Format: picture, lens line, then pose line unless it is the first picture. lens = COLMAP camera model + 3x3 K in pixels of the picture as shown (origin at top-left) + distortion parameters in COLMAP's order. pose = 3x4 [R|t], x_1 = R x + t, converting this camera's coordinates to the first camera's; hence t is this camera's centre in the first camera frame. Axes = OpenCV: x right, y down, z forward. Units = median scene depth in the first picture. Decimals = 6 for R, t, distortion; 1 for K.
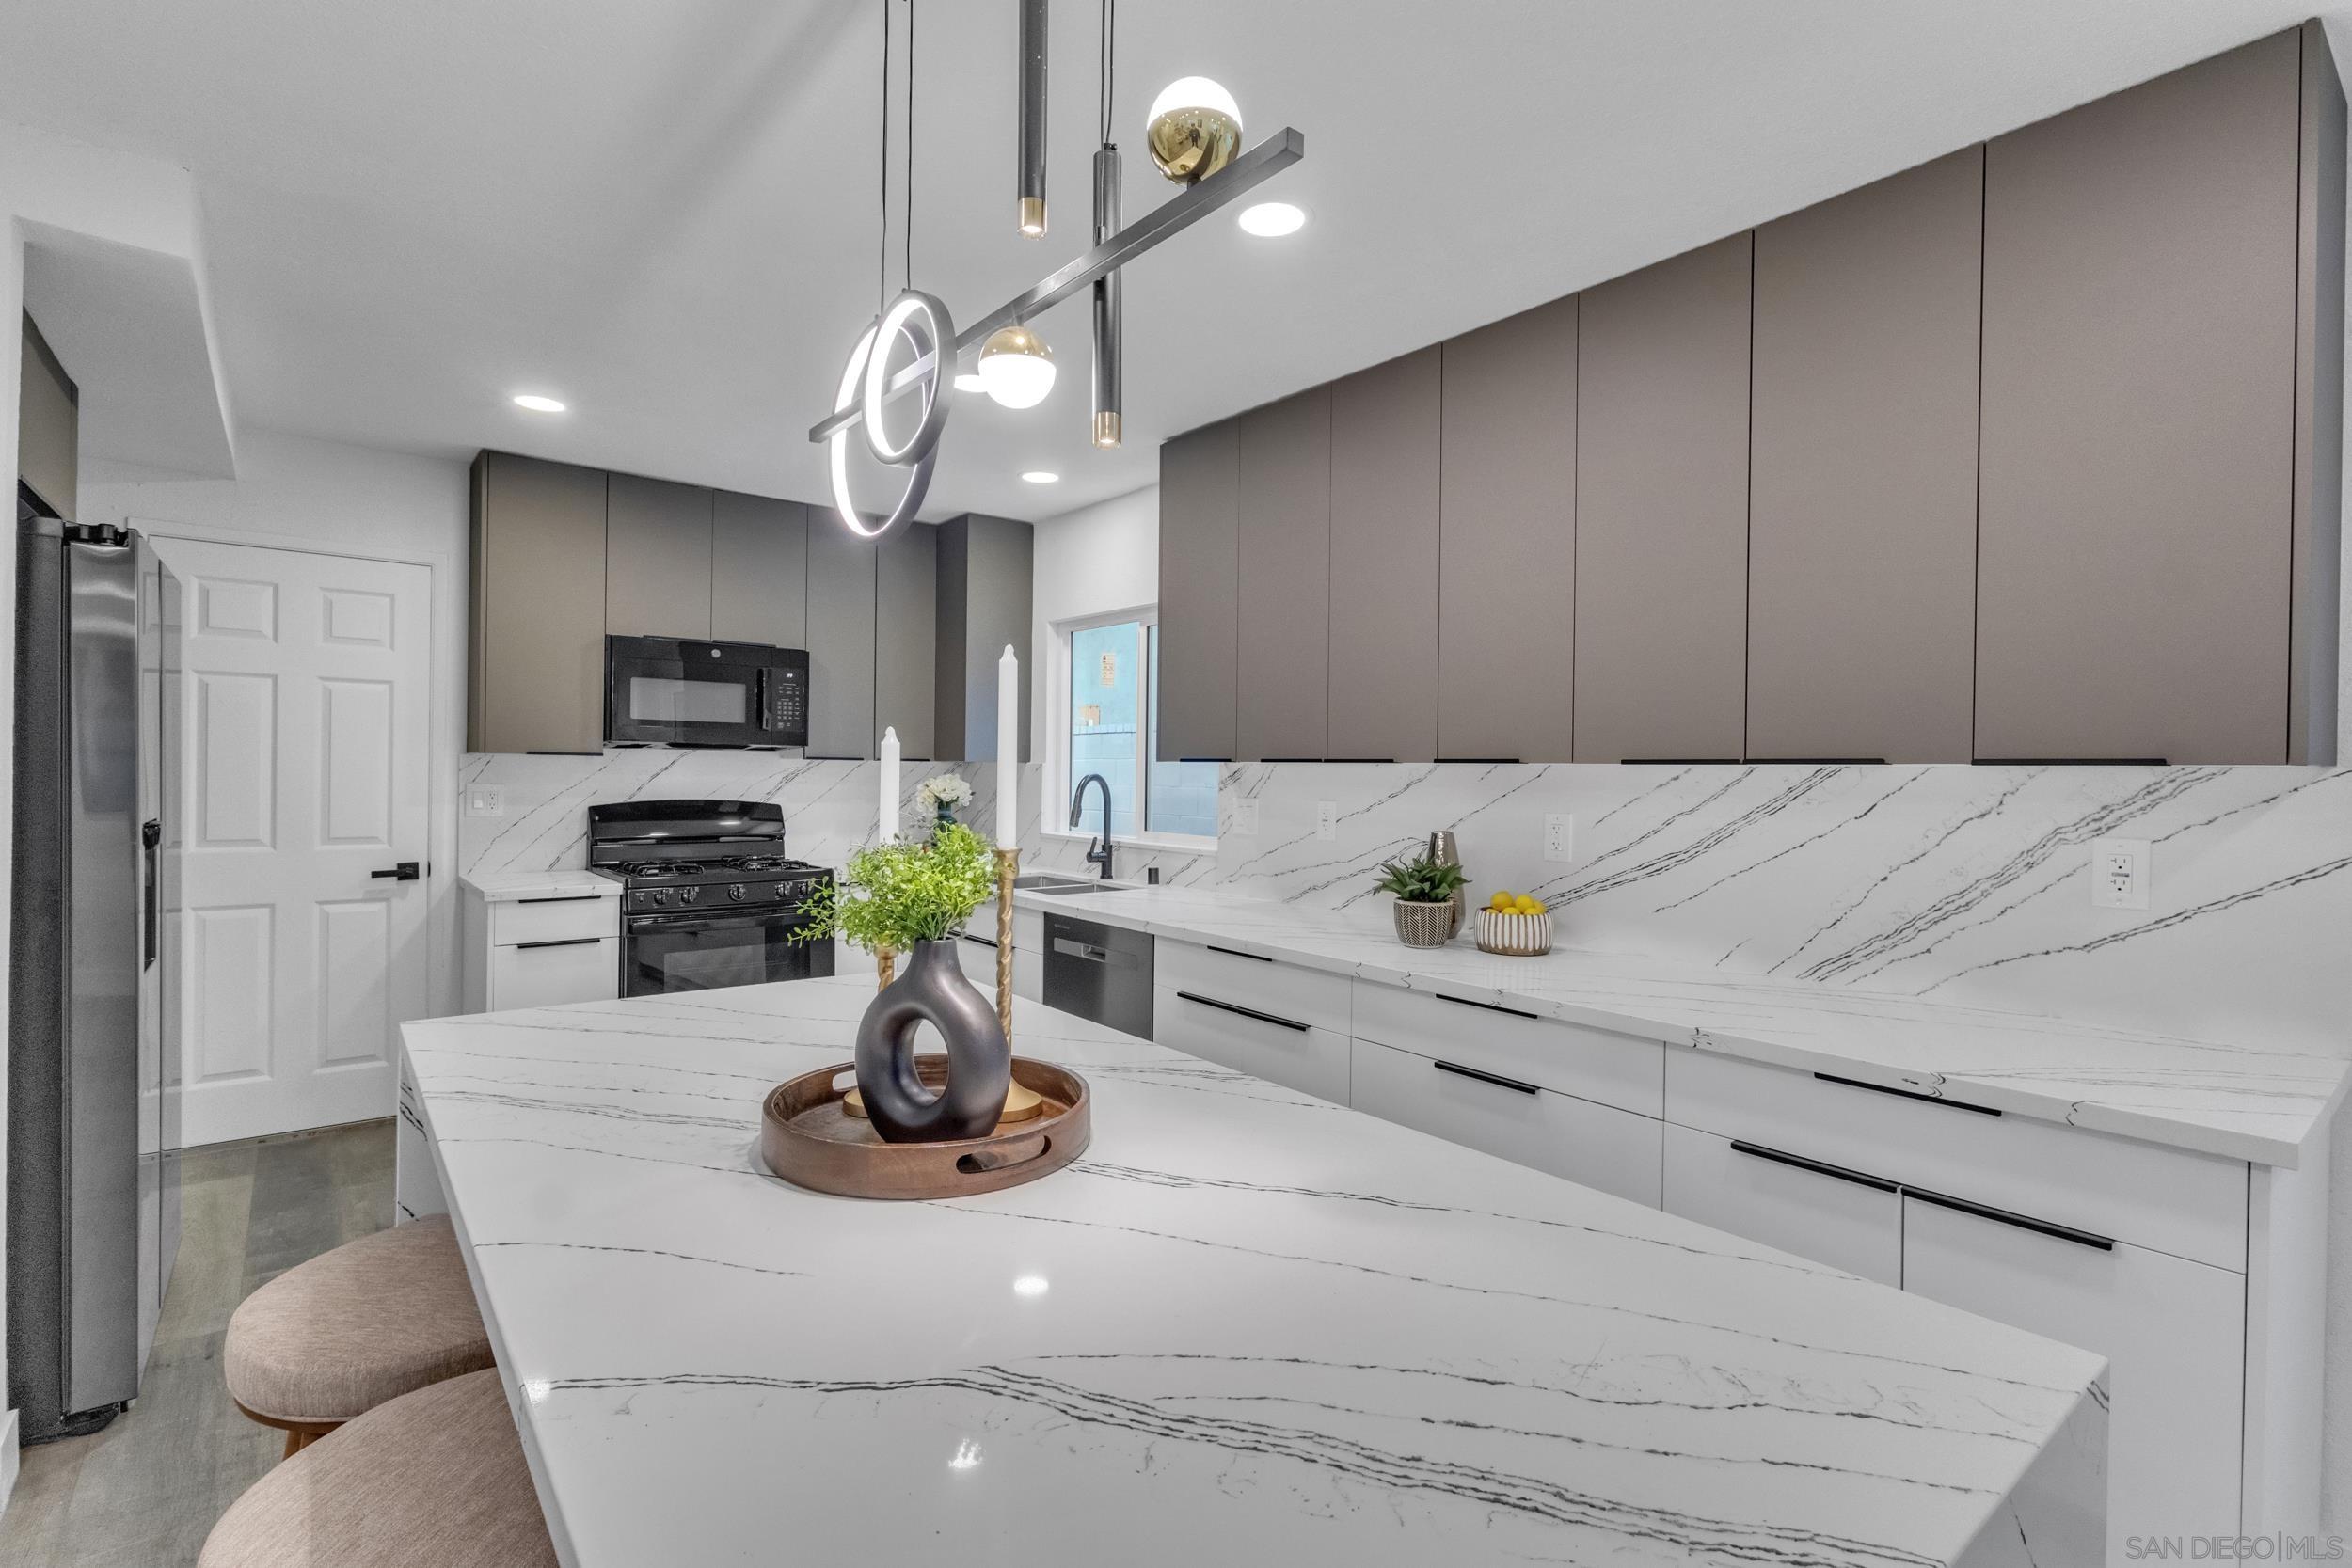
lens RADIAL K [[1089.3, 0, 1176.0], [0, 1089.3, 784.0], [0, 0, 1]] dist [-0.001207, 0.000604]
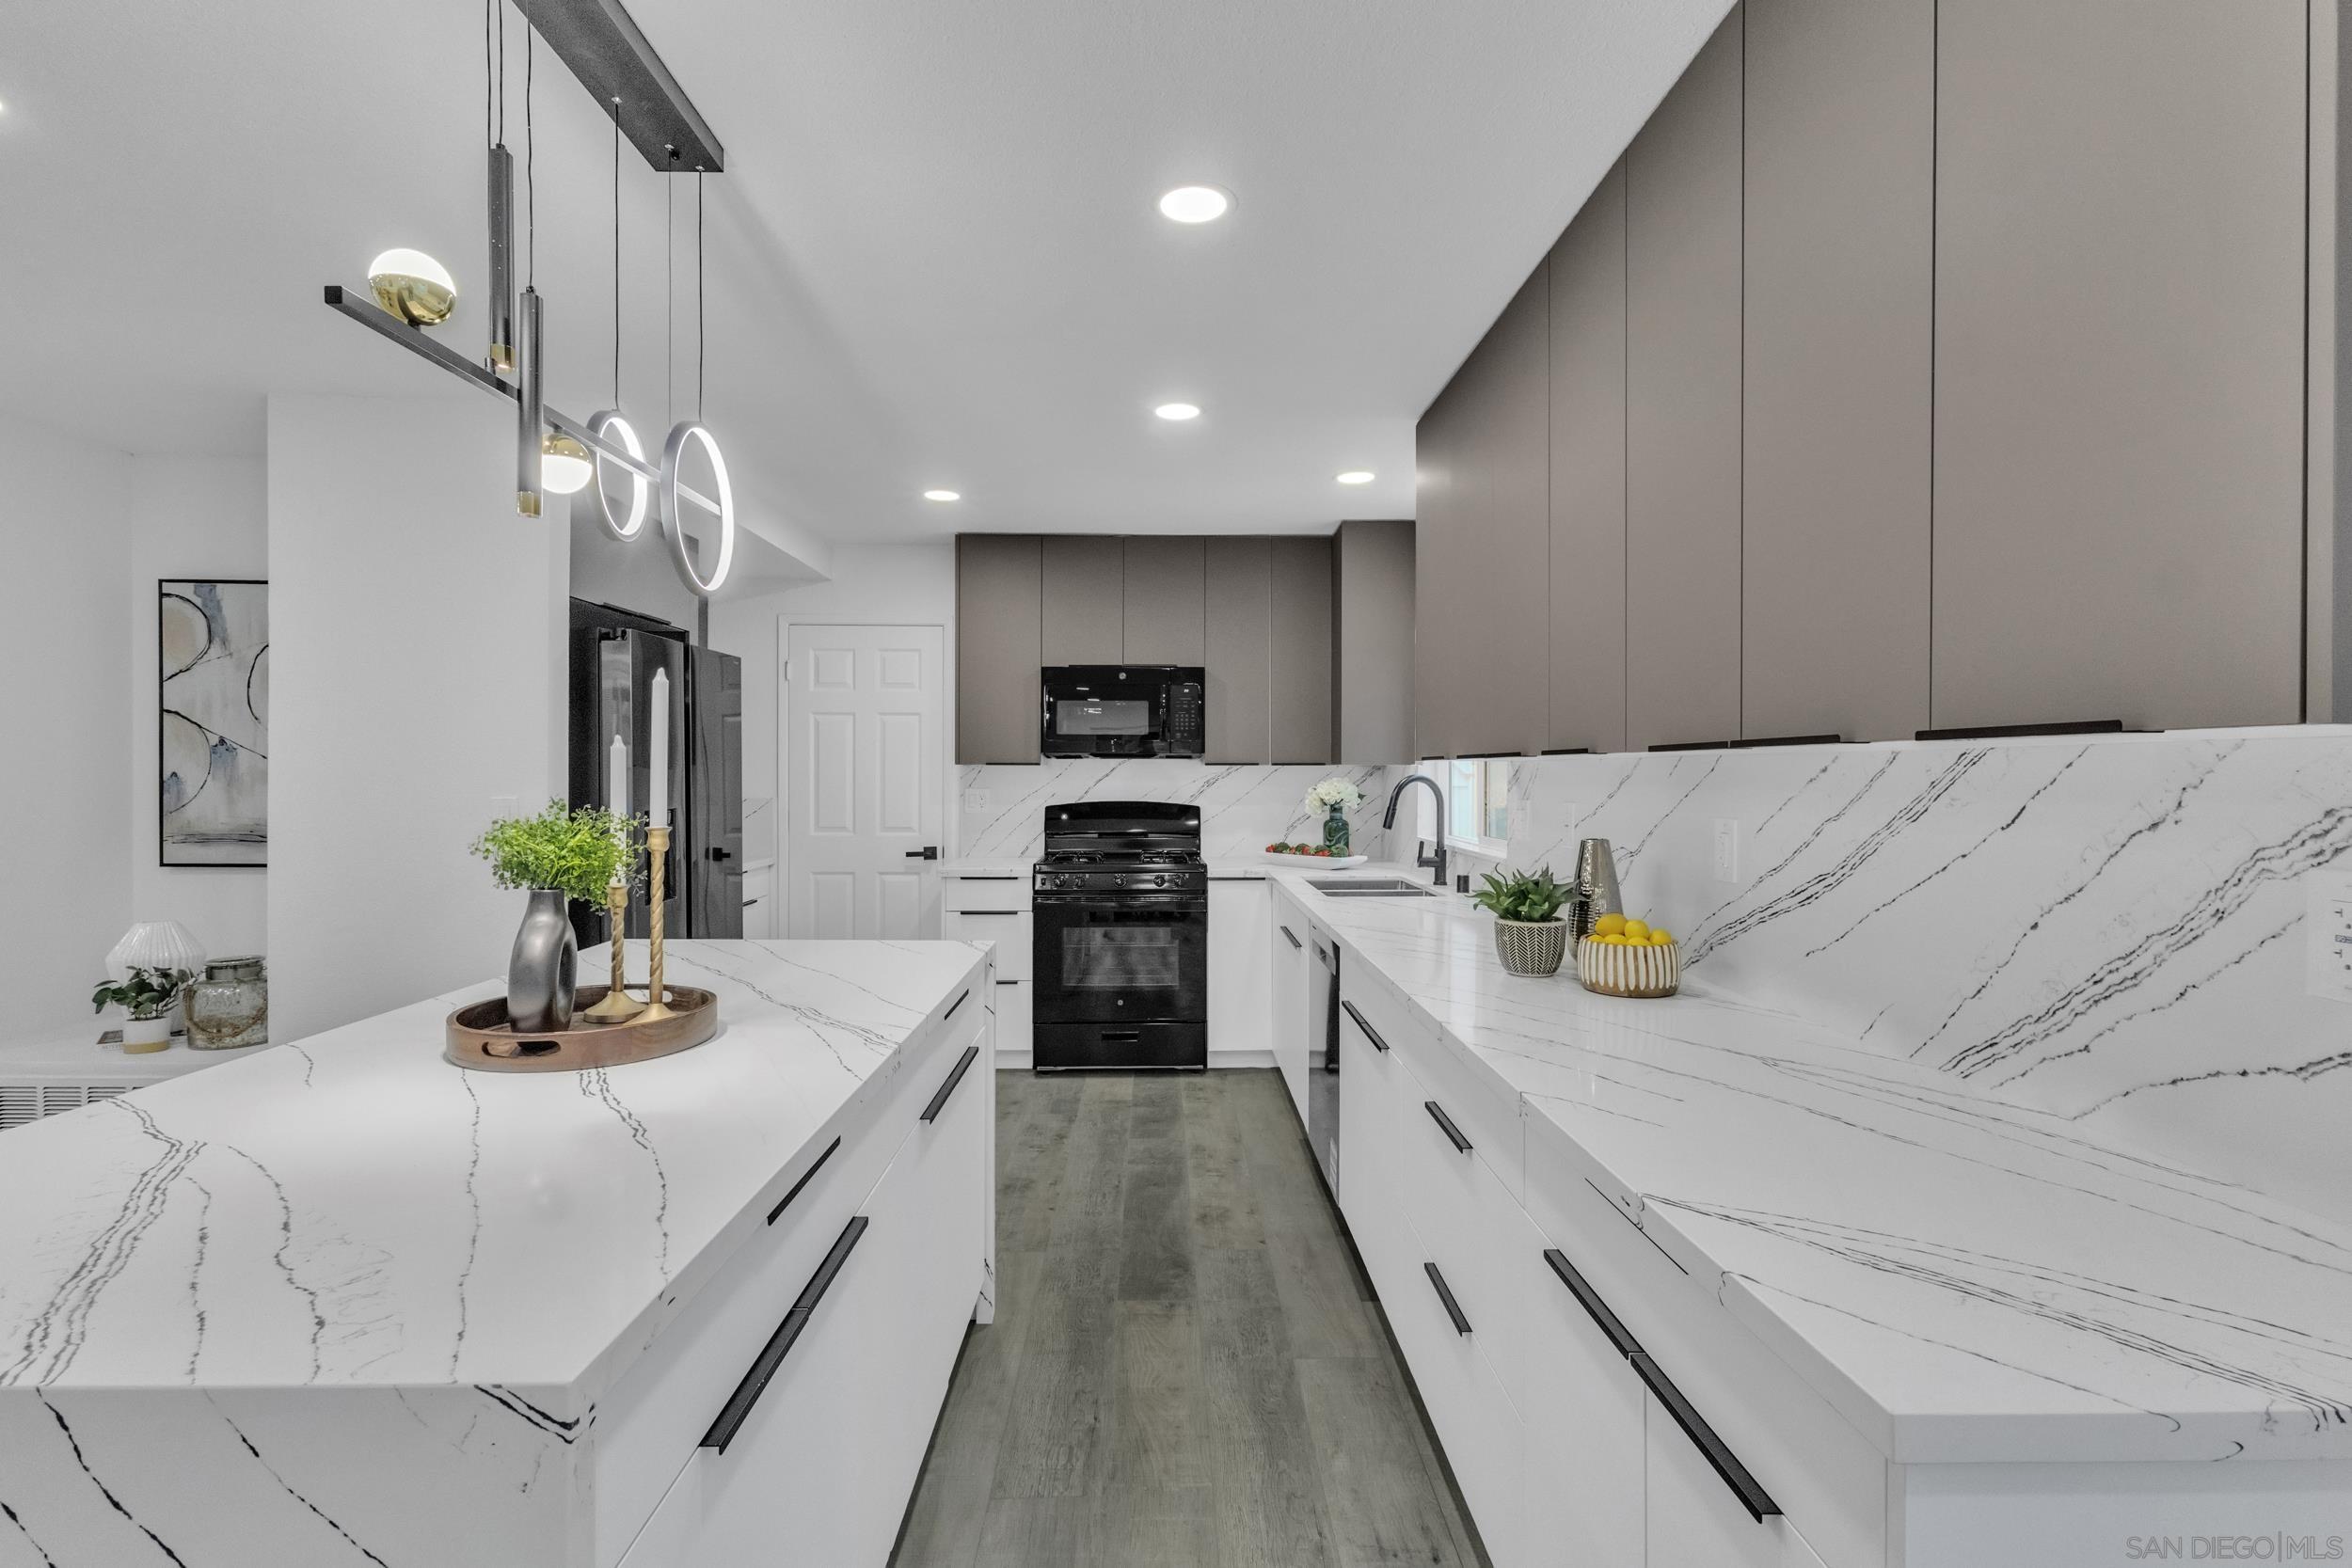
lens RADIAL K [[1092.5, 0, 1176.0], [0, 1092.5, 784.0], [0, 0, 1]] dist [0.002321, 0.000737]
pose [[0.789860, -0.007037, -0.613246, 0.534926], [0.003982, 0.999972, -0.006346, 0.006376], [0.613274, 0.002571, 0.789866, 0.167052]]
